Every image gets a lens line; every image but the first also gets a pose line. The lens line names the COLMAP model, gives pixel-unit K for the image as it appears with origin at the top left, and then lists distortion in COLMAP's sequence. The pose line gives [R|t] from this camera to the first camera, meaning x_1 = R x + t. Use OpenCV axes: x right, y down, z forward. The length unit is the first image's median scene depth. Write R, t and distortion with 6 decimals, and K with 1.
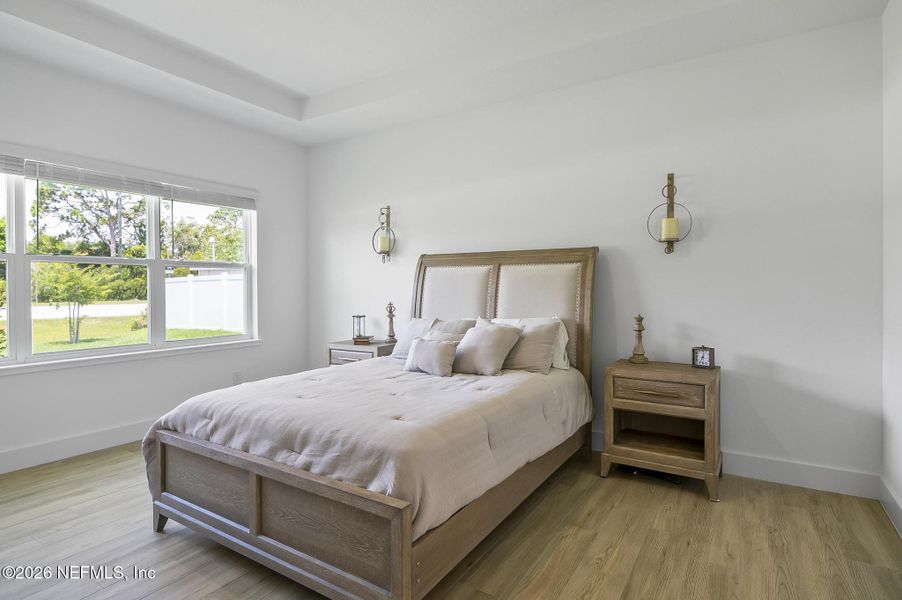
lens RADIAL K [[467.6, 0, 455.3], [0, 467.6, 294.9], [0, 0, 1]] dist [0.000823, -0.000023]
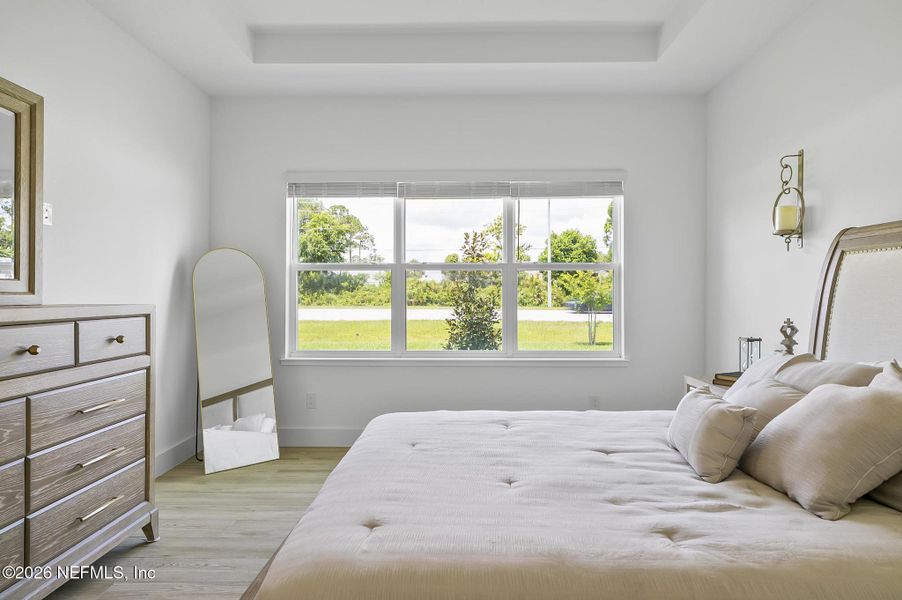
lens RADIAL K [[523.5, 0, 459.0], [0, 523.5, 297.4], [0, 0, 1]] dist [-0.001052, 0.000001]
pose [[0.518615, 0.006460, -0.854983, 0.198291], [-0.014795, 0.999890, -0.001420, -0.003627], [0.854880, 0.013386, 0.518653, 0.329183]]
